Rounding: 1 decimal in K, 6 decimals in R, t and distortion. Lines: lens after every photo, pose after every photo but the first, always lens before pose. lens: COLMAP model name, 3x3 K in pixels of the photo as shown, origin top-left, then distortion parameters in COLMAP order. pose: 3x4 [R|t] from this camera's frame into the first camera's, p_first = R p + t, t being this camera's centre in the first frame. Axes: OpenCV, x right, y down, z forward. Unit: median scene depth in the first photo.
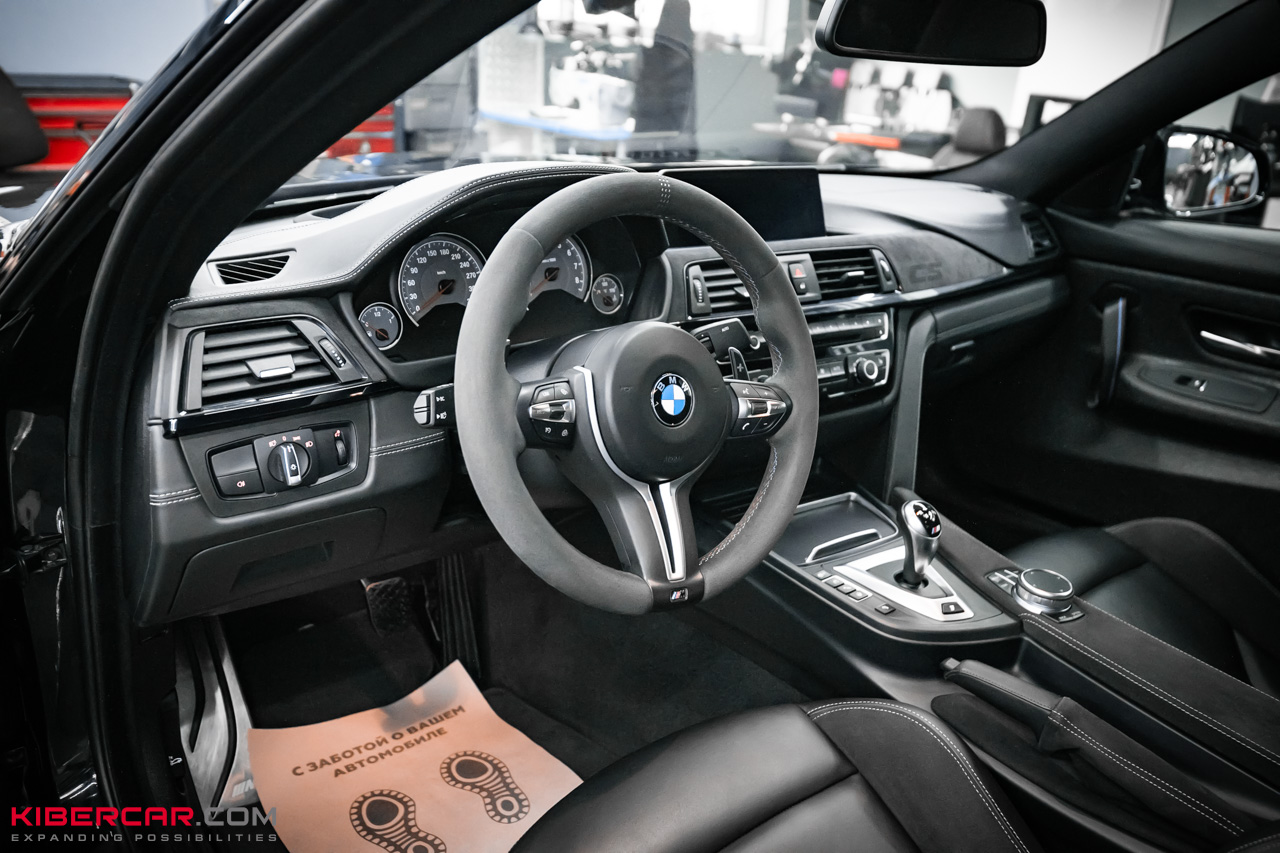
lens RADIAL K [[1004.5, 0, 645.9], [0, 1004.5, 419.3], [0, 0, 1]] dist [0.029554, -0.003415]
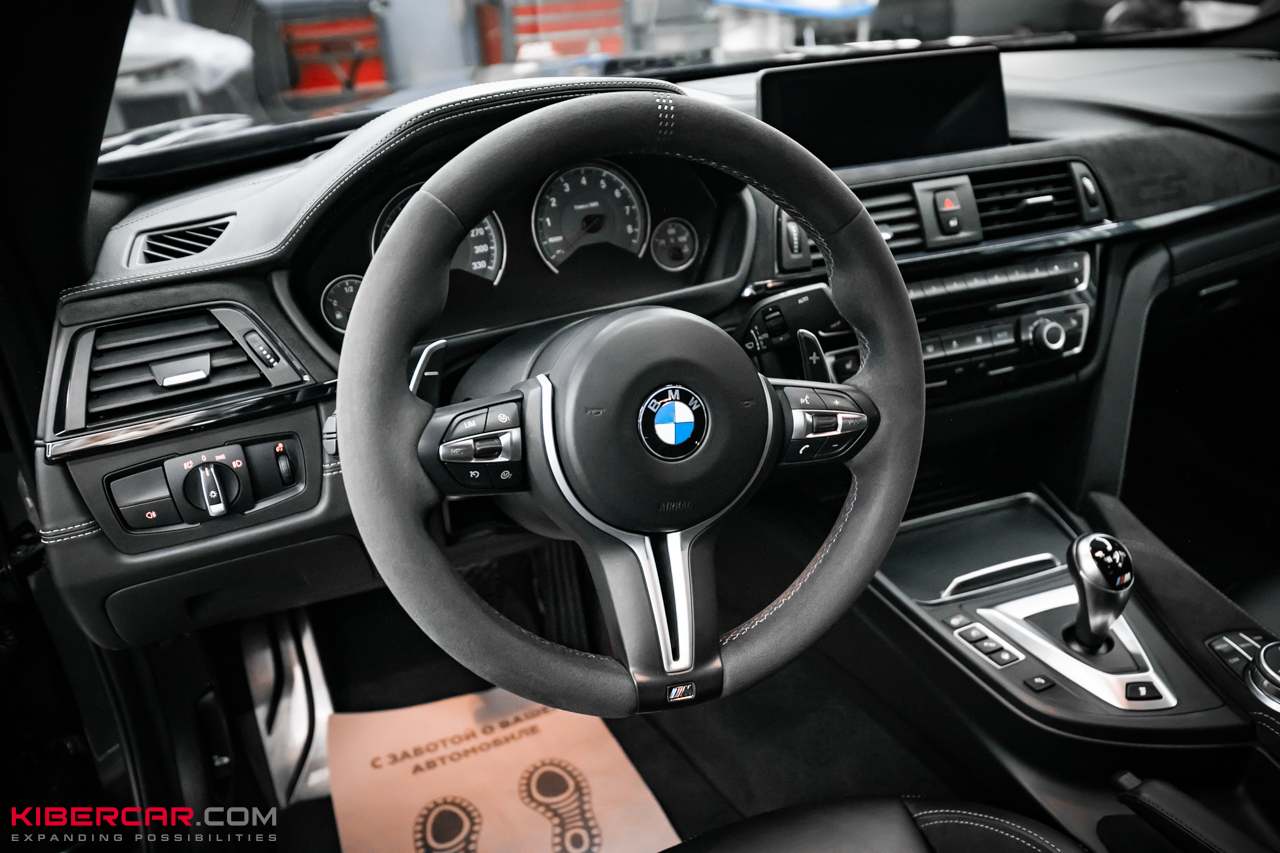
lens RADIAL K [[1004.5, 0, 630.8], [0, 1004.5, 429.7], [0, 0, 1]] dist [0.029554, -0.003415]
pose [[0.962477, 0.029457, -0.269758, 0.149098], [0.001303, 0.993578, 0.113145, -0.074960], [0.271359, -0.109251, 0.956258, 0.254412]]
